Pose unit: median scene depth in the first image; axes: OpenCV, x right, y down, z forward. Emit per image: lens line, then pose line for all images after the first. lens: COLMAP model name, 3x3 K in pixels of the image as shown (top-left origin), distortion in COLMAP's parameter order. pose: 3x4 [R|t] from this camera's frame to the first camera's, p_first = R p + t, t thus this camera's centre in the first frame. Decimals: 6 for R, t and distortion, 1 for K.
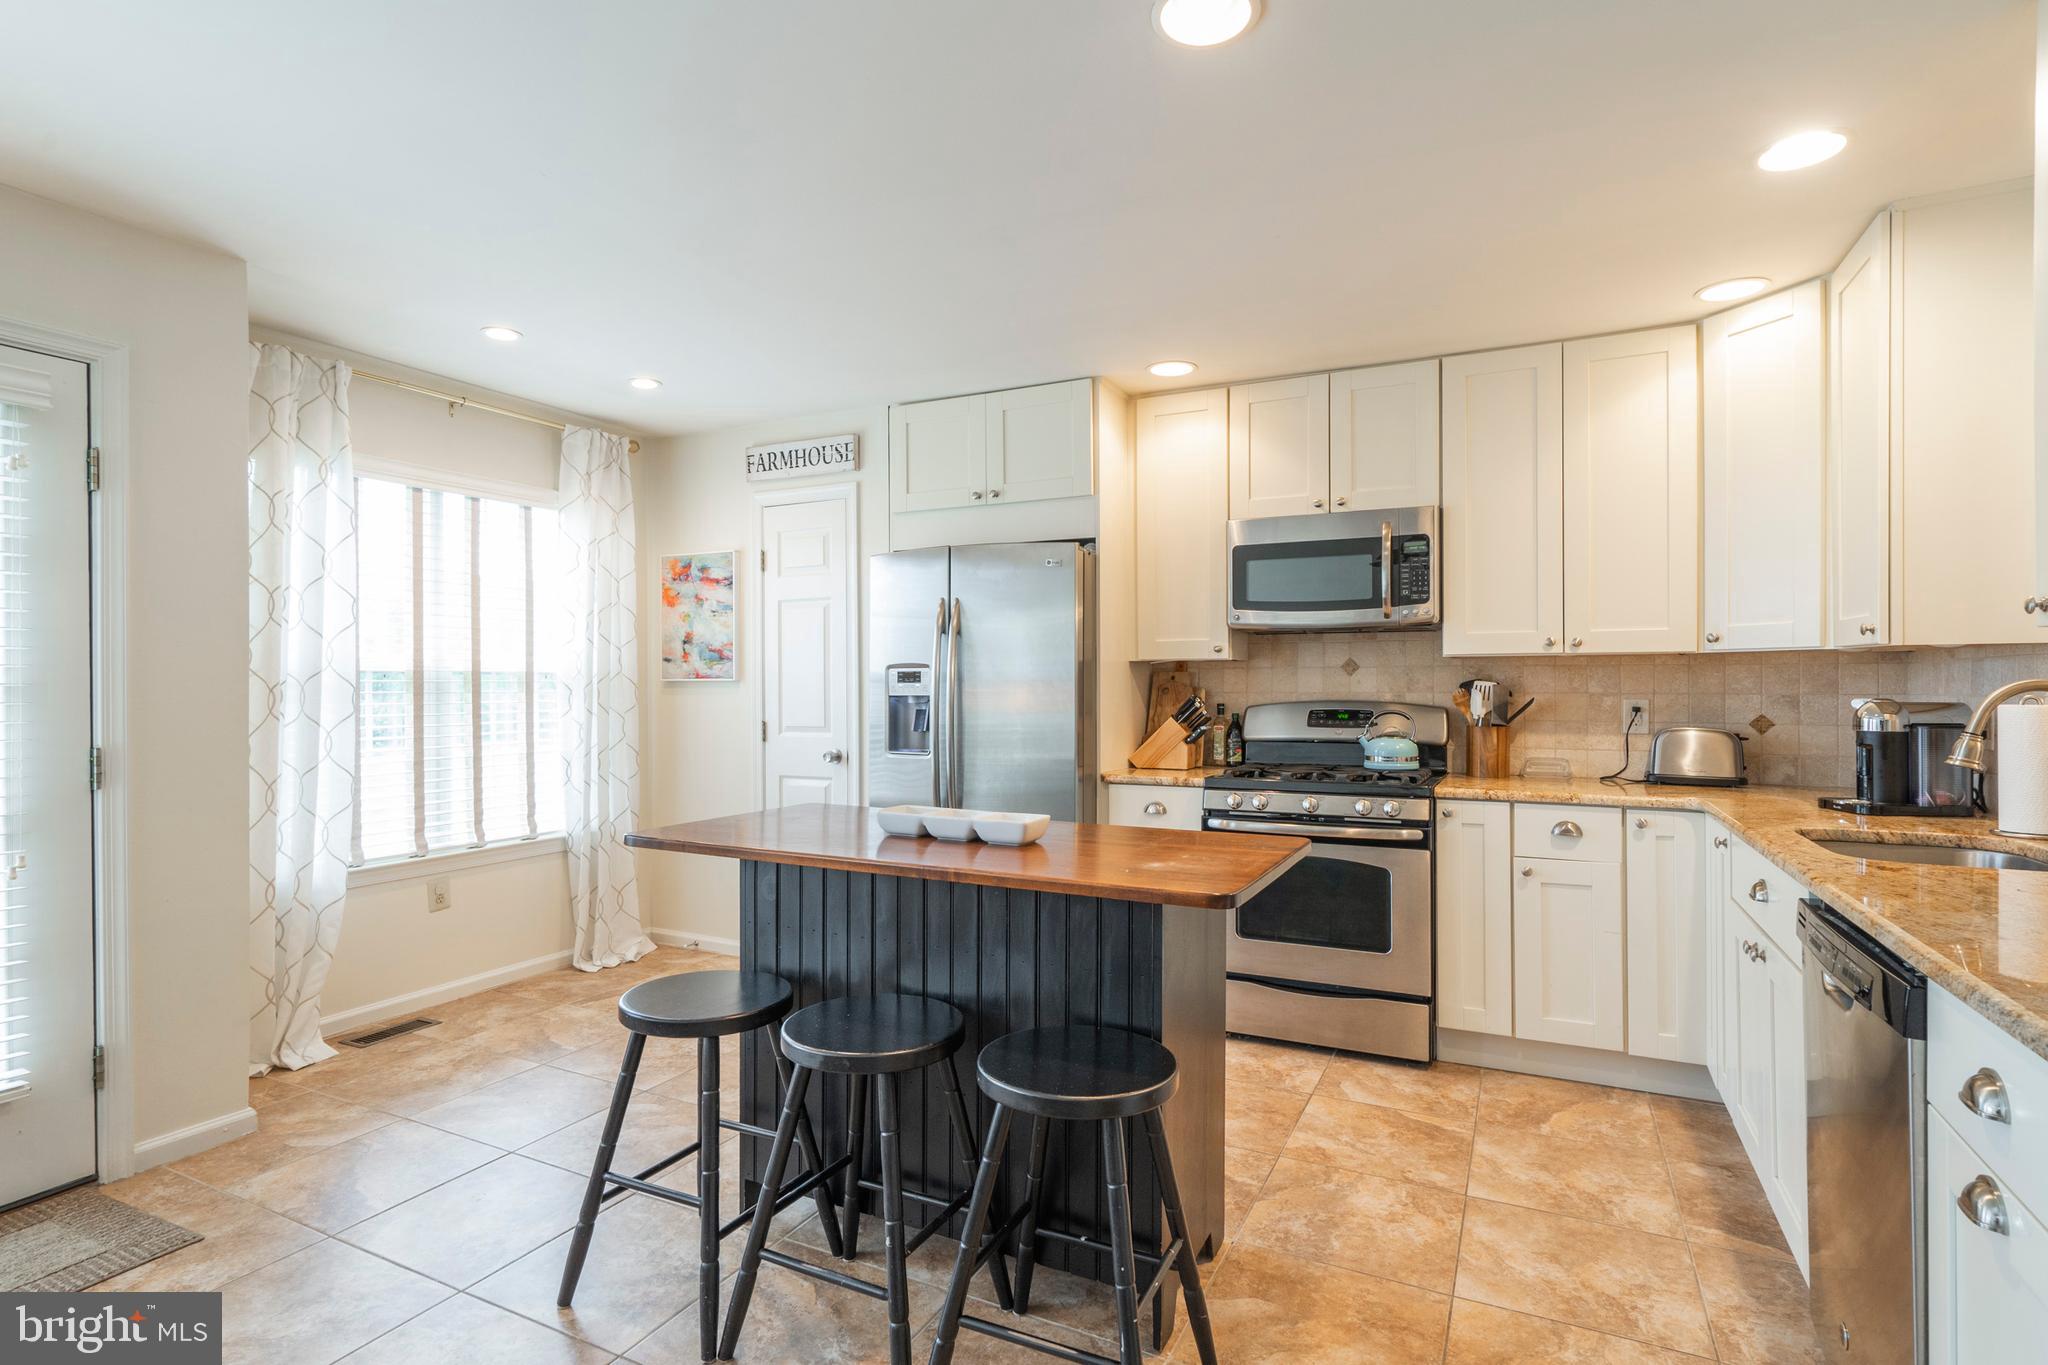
lens RADIAL K [[998.9, 0, 1031.5], [0, 998.9, 686.4], [0, 0, 1]] dist [-0.004233, 0.000220]
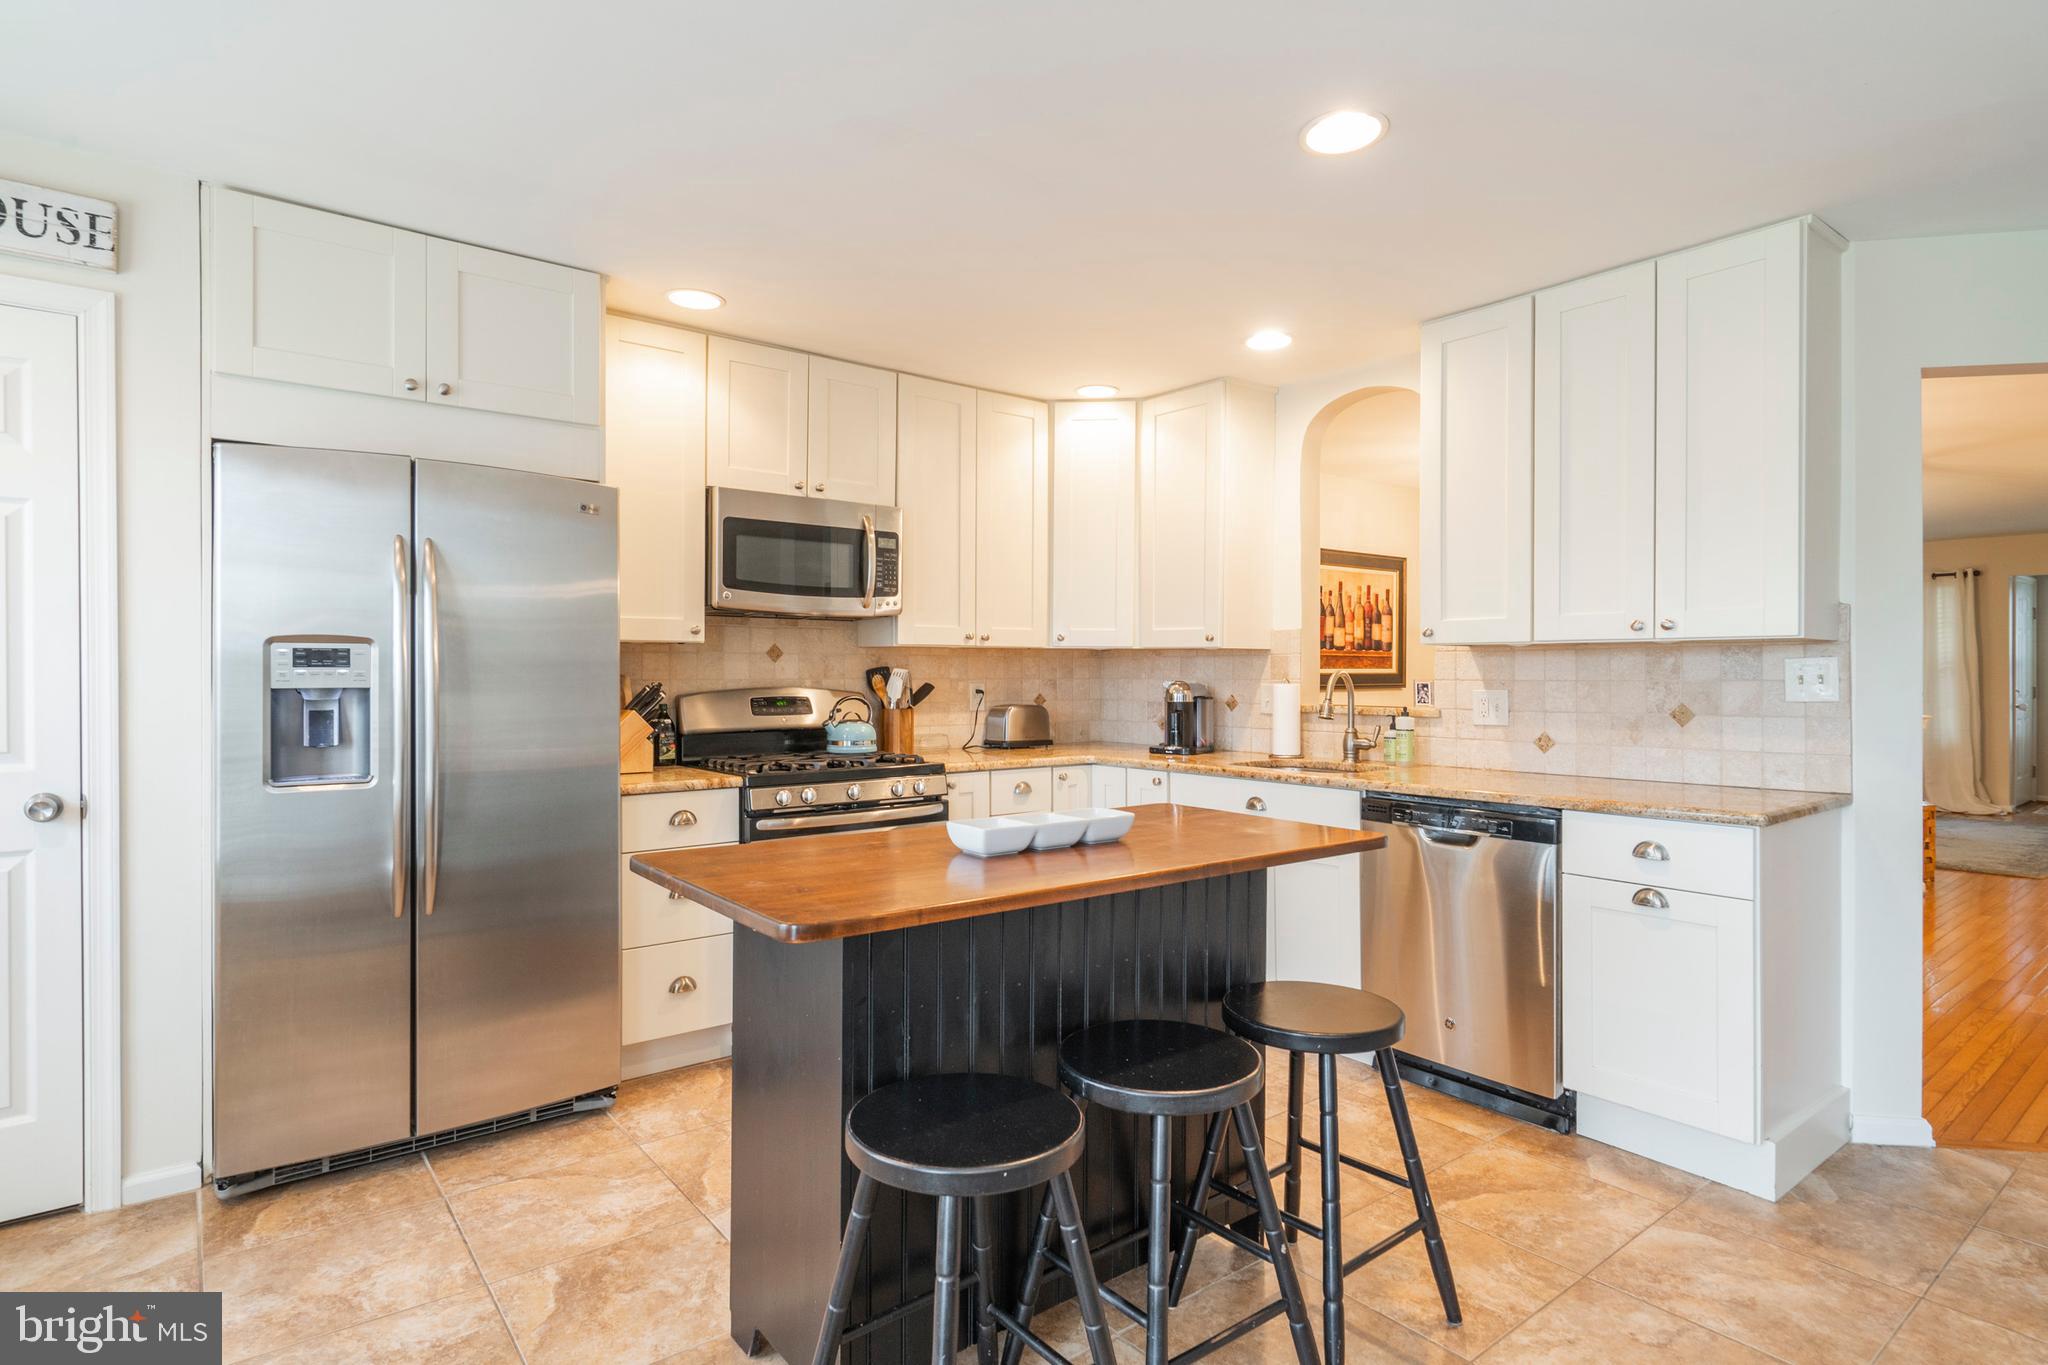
lens RADIAL K [[1057.8, 0, 1017.2], [0, 1057.8, 666.8], [0, 0, 1]] dist [0.001461, 0.003179]
pose [[0.437099, 0.004659, 0.899401, -0.570748], [-0.001635, 0.999989, -0.004385, -0.002165], [-0.899412, 0.000446, 0.437102, 0.375150]]
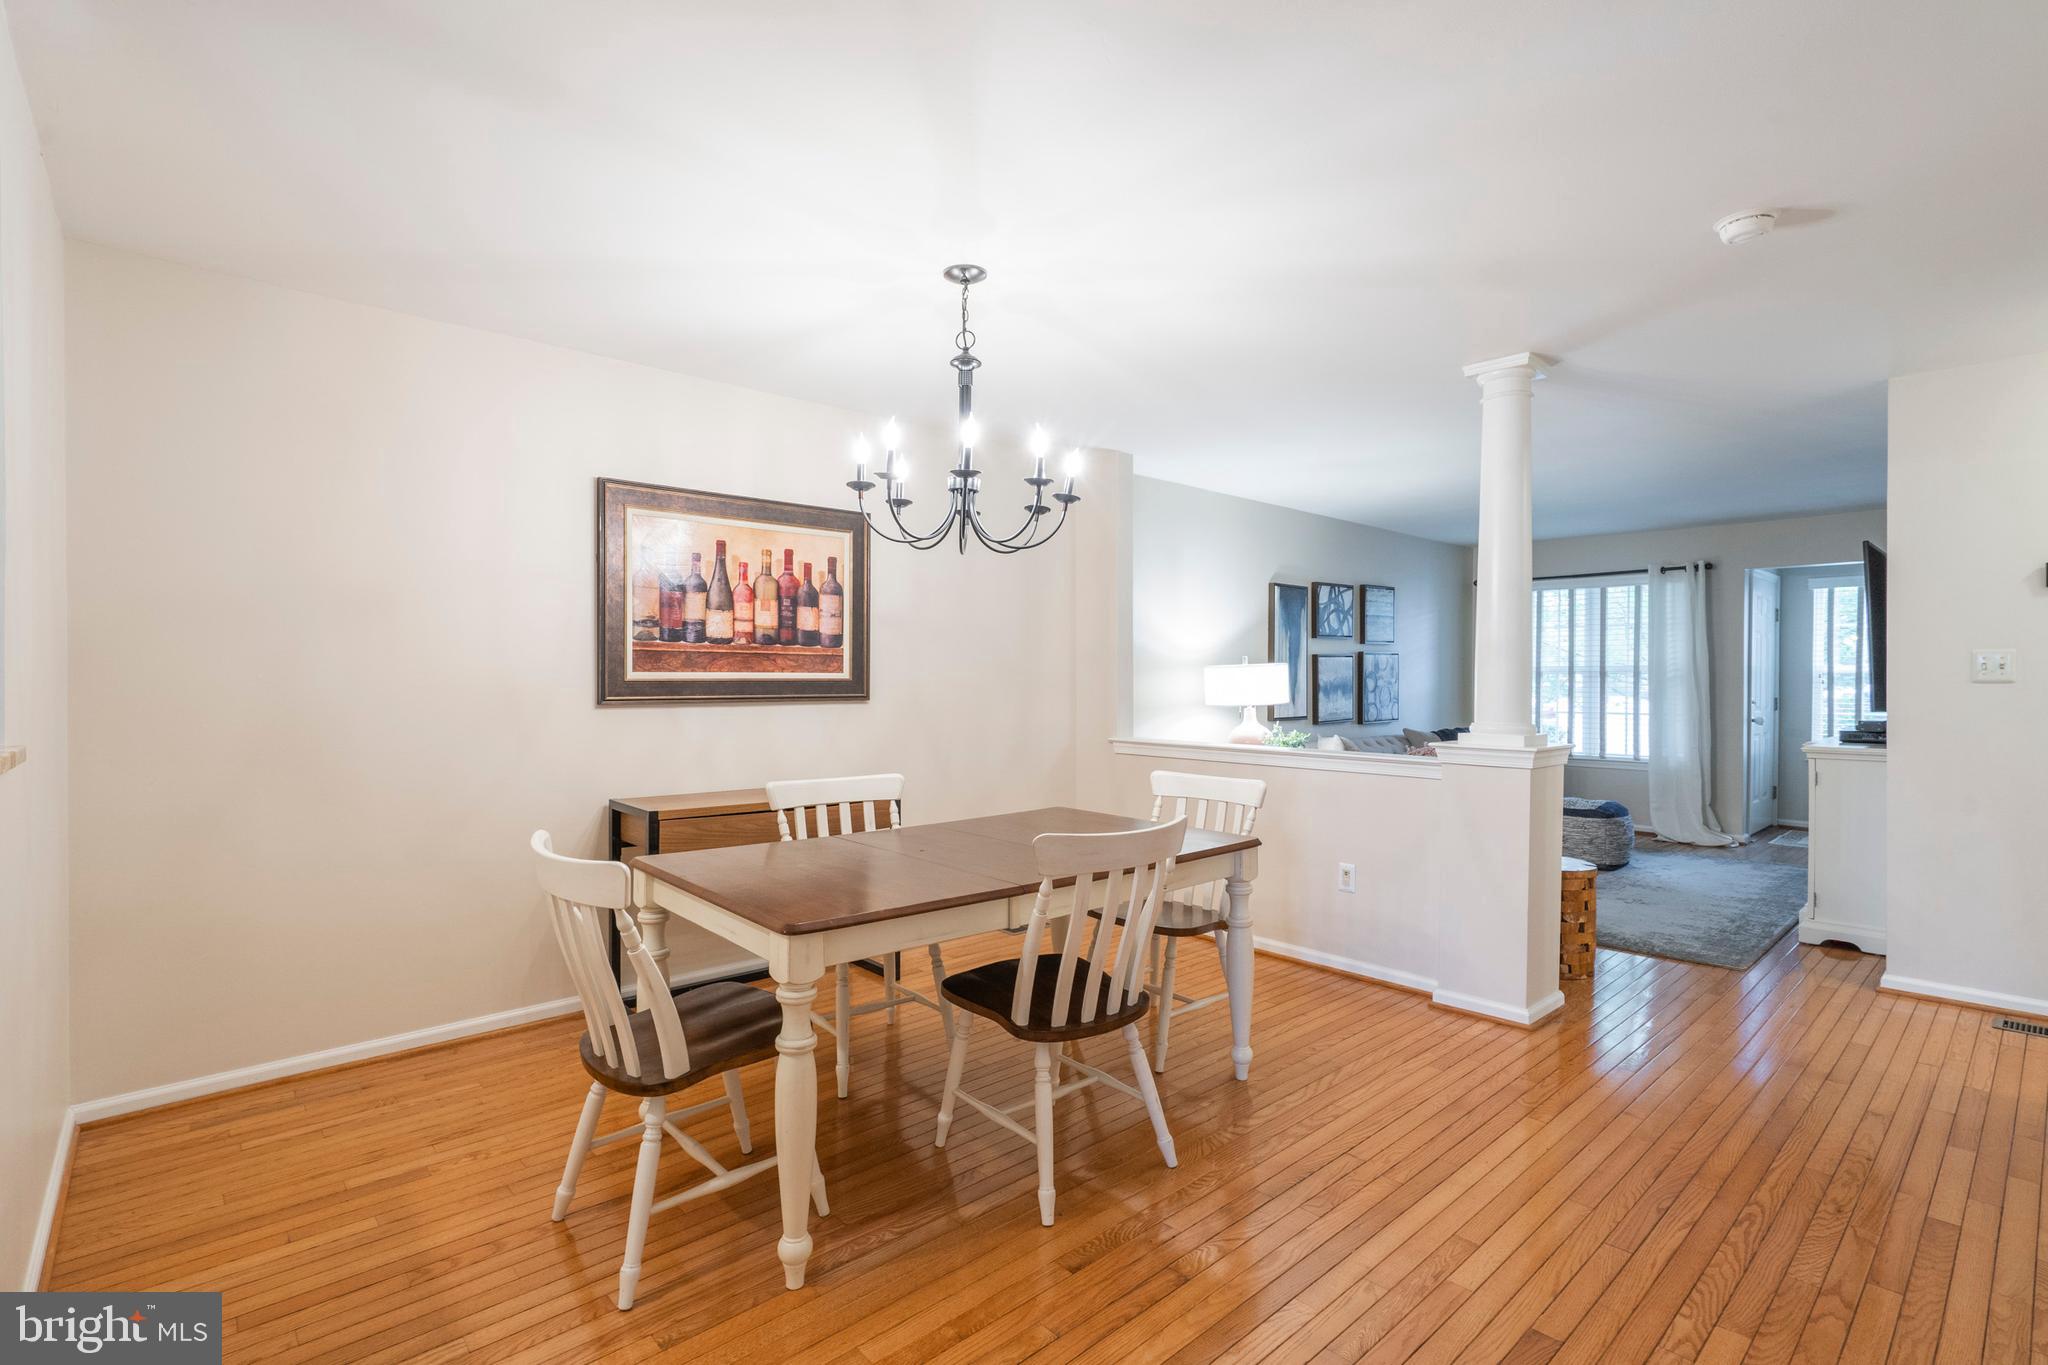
lens RADIAL K [[922.8, 0, 978.4], [0, 922.8, 676.6], [0, 0, 1]] dist [-0.001606, 0.001941]
pose [[0.412377, 0.001690, 0.911012, 0.457072], [-0.006402, 0.999979, 0.001043, -0.005172], [-0.910991, -0.006262, 0.412379, -0.030938]]
